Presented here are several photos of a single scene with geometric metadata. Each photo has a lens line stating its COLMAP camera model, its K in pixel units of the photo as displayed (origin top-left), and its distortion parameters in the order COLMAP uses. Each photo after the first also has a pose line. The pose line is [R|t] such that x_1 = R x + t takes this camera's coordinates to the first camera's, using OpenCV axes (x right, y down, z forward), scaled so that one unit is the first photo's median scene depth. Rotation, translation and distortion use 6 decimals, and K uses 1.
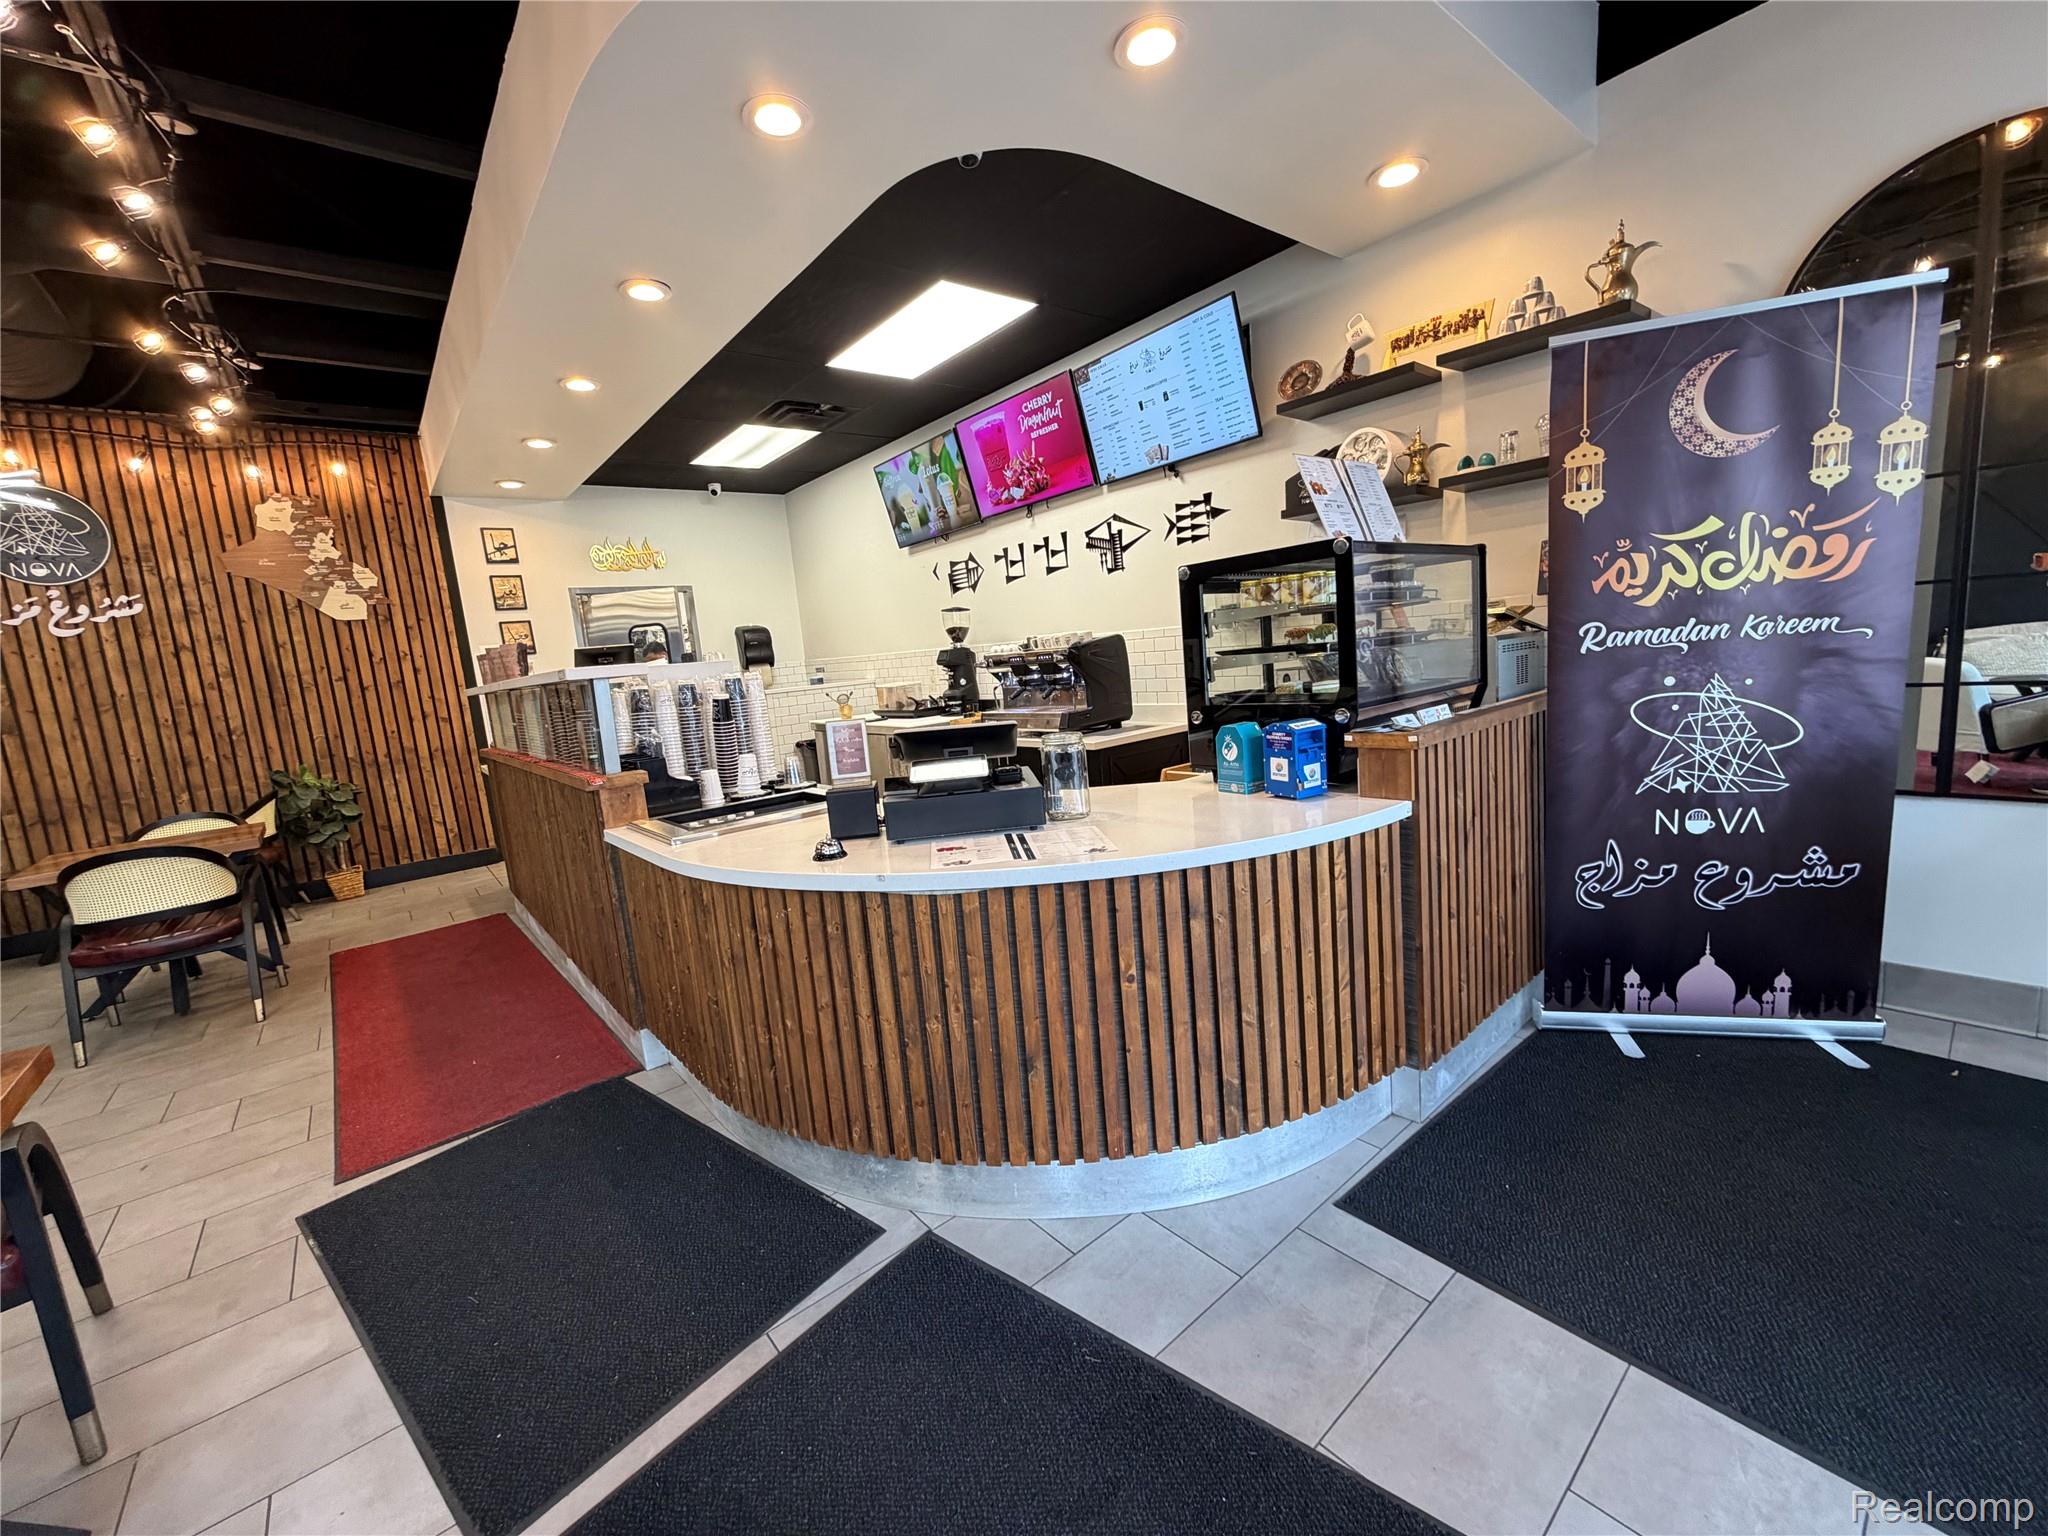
lens RADIAL K [[807.1, 0, 1024.0], [0, 807.1, 768.0], [0, 0, 1]] dist [0.000698, 0.000067]
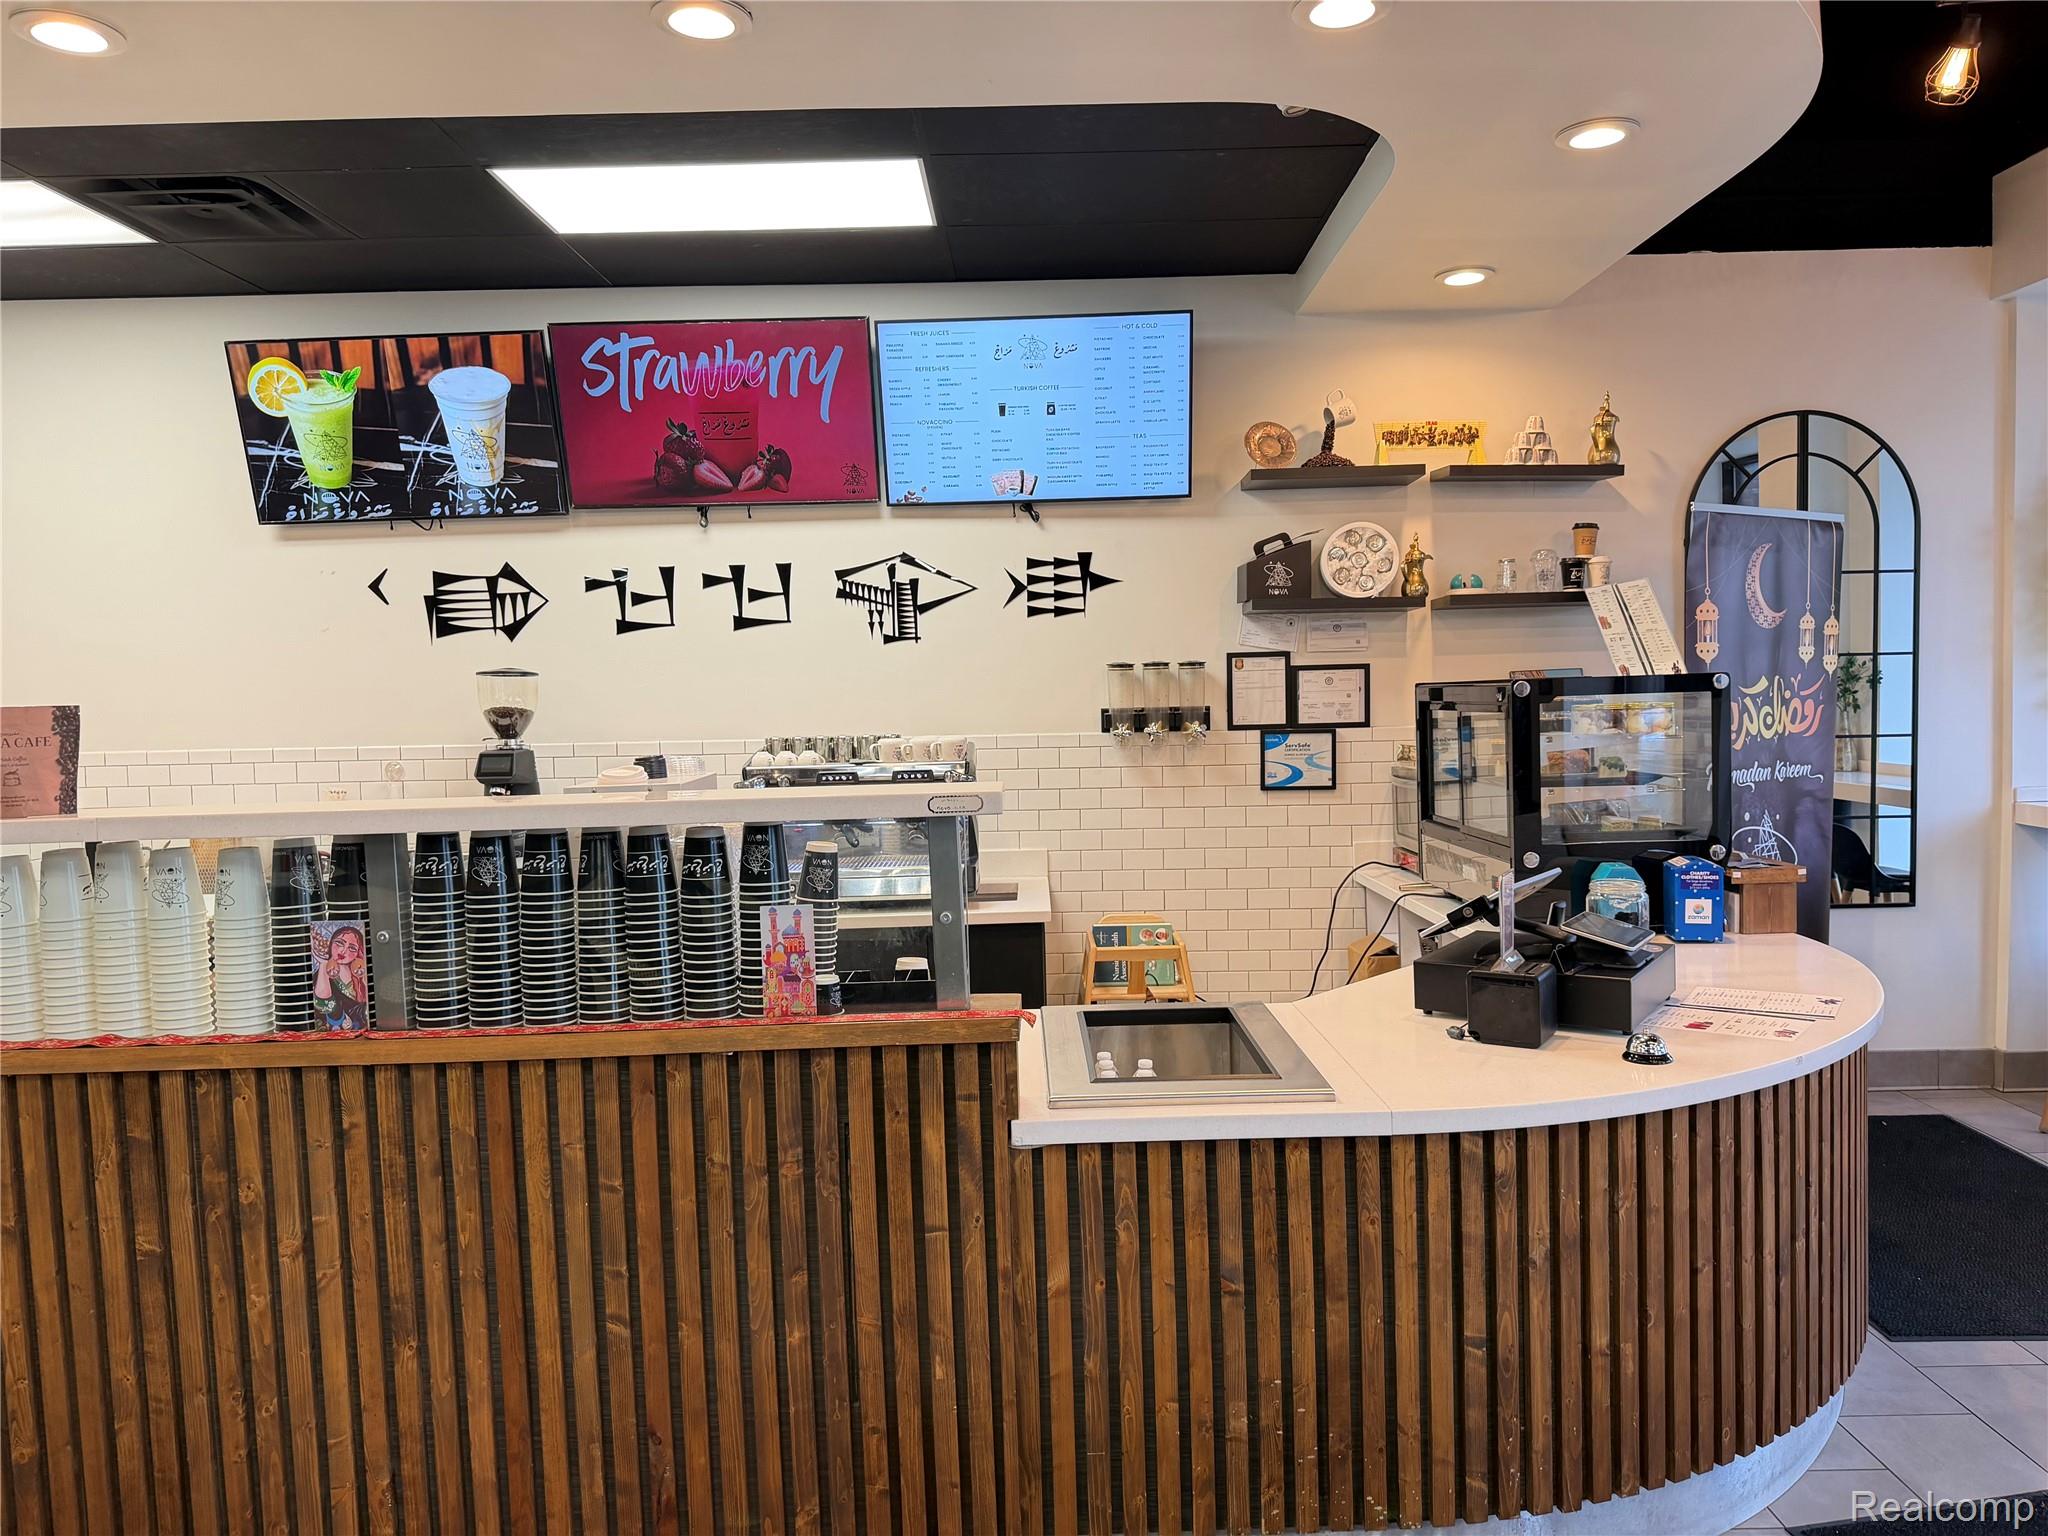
lens RADIAL K [[1413.1, 0, 1024.0], [0, 1413.1, 768.0], [0, 0, 1]] dist [0.175042, -0.358832]
pose [[0.638316, 0.024866, 0.769373, -0.647467], [0.082201, 0.991561, -0.100245, -0.026368], [-0.765373, 0.127231, 0.630886, 0.233775]]
